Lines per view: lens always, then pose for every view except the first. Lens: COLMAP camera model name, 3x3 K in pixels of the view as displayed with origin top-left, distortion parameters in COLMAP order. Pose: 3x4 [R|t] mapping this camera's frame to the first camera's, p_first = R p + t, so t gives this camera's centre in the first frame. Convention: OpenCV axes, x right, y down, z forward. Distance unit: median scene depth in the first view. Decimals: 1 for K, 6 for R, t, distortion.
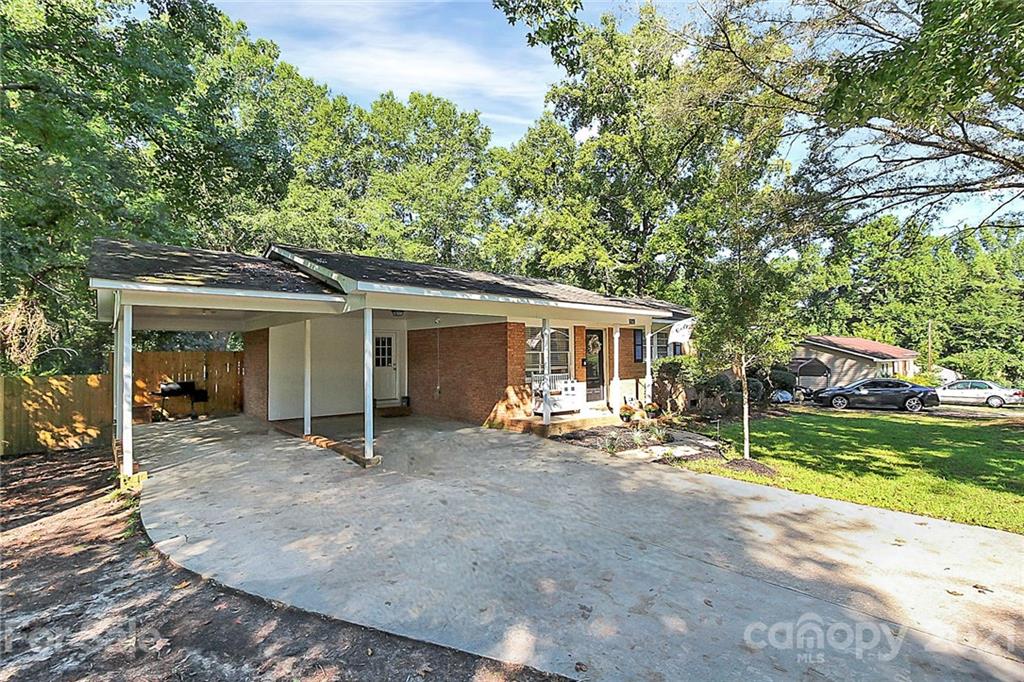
lens RADIAL K [[463.7, 0, 485.5], [0, 463.7, 342.4], [0, 0, 1]] dist [-0.022077, -0.000092]
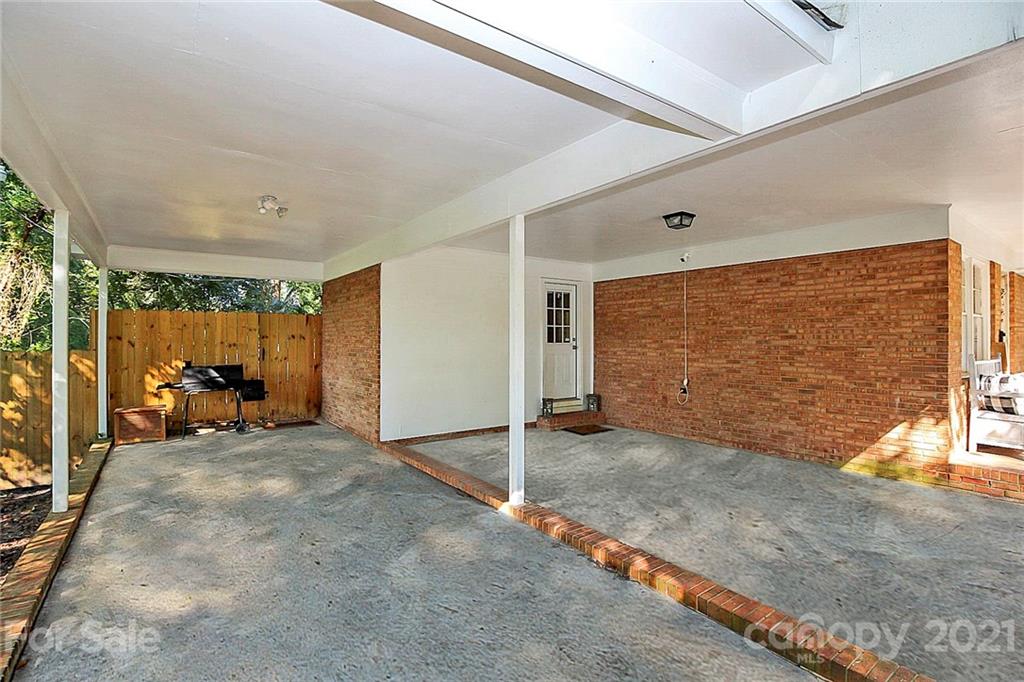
lens RADIAL K [[491.0, 0, 508.0], [0, 491.0, 324.2], [0, 0, 1]] dist [-0.001183, -0.000612]
pose [[0.997654, 0.009099, -0.067849, -0.241792], [-0.009001, 0.999958, 0.001747, 0.028471], [0.067862, -0.001132, 0.997694, 0.379722]]
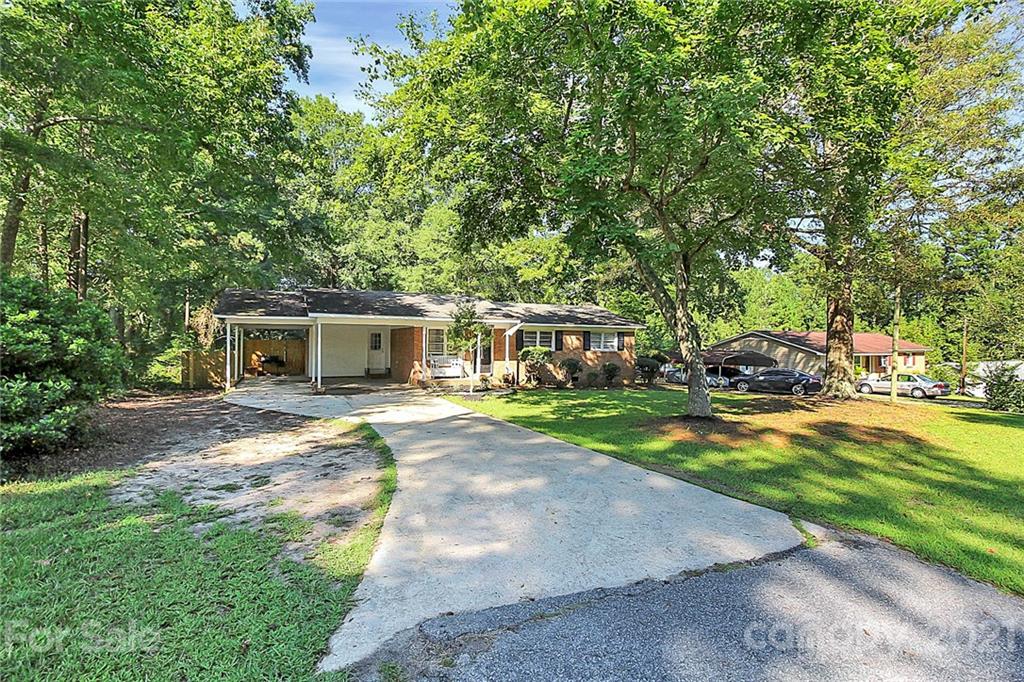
lens RADIAL K [[491.0, 0, 508.0], [0, 491.0, 324.2], [0, 0, 1]] dist [-0.001183, -0.000612]
pose [[0.967933, 0.004054, -0.251176, 0.739452], [-0.006641, 0.999933, -0.009453, -0.032153], [0.251121, 0.010818, 0.967895, -0.684608]]
